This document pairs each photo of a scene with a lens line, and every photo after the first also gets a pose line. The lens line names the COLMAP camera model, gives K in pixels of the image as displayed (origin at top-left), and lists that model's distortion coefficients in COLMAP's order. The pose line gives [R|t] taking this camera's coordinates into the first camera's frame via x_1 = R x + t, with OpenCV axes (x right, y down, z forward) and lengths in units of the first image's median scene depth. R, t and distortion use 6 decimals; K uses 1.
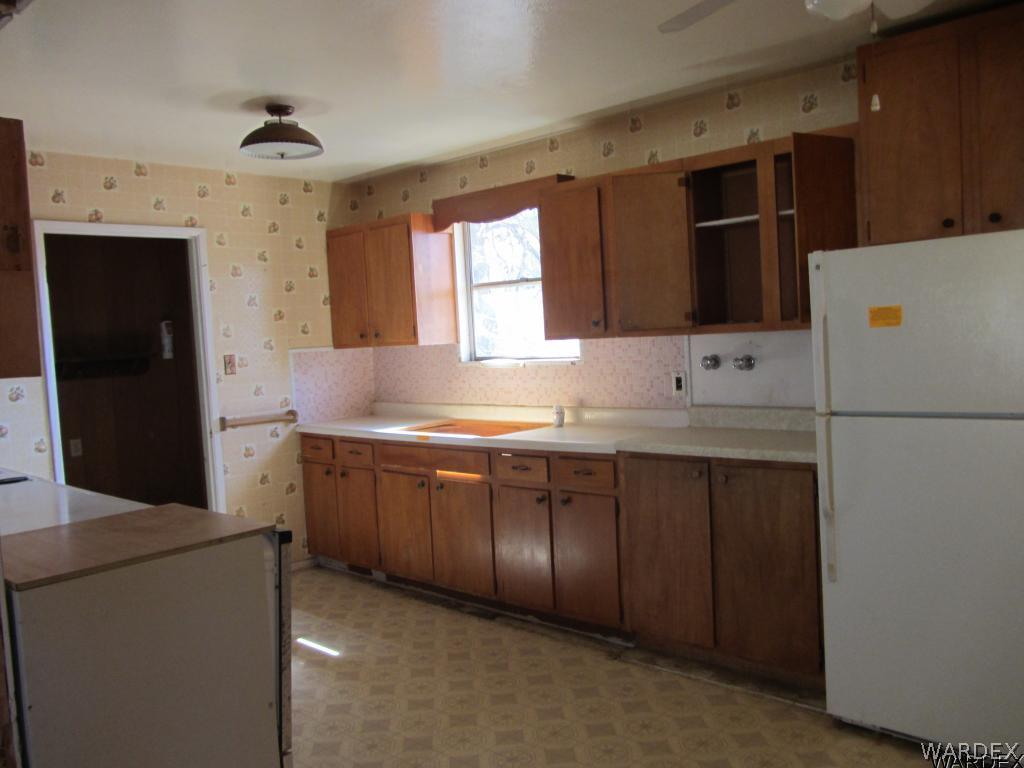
lens RADIAL K [[897.5, 0, 509.9], [0, 897.5, 383.4], [0, 0, 1]] dist [0.038510, -0.020824]
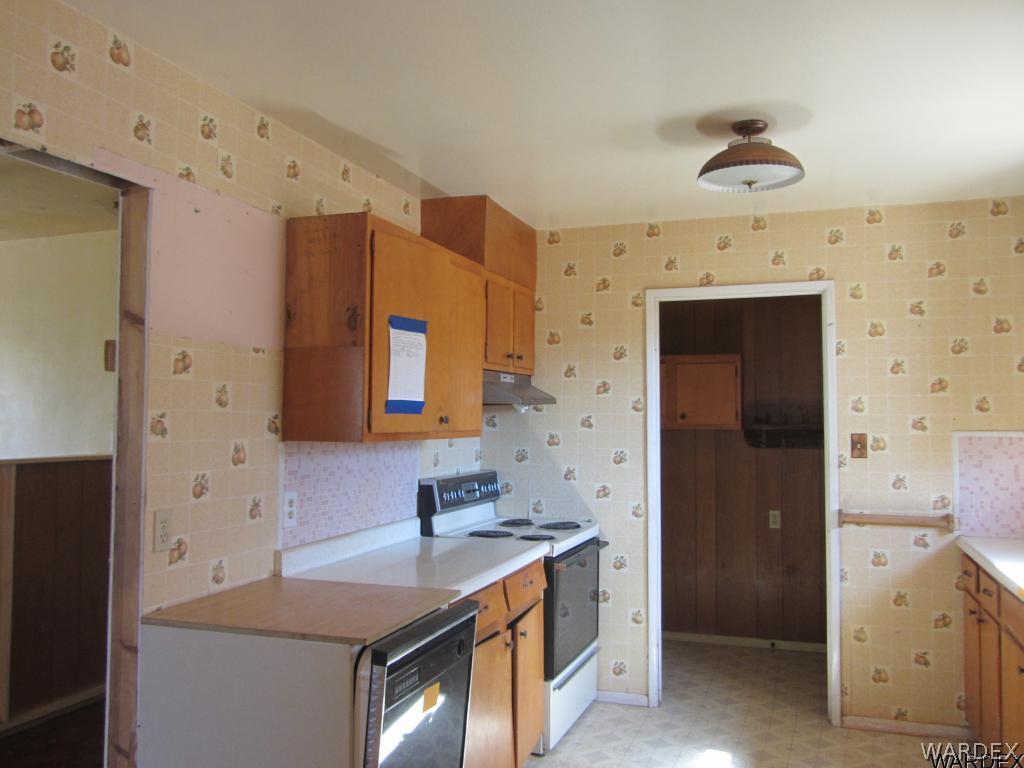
lens RADIAL K [[897.5, 0, 510.2], [0, 897.5, 384.6], [0, 0, 1]] dist [0.038510, -0.020824]
pose [[0.423199, 0.020183, -0.905812, 0.282568], [-0.074991, 0.997102, -0.012819, -0.041077], [0.902928, 0.073353, 0.423486, 0.371036]]
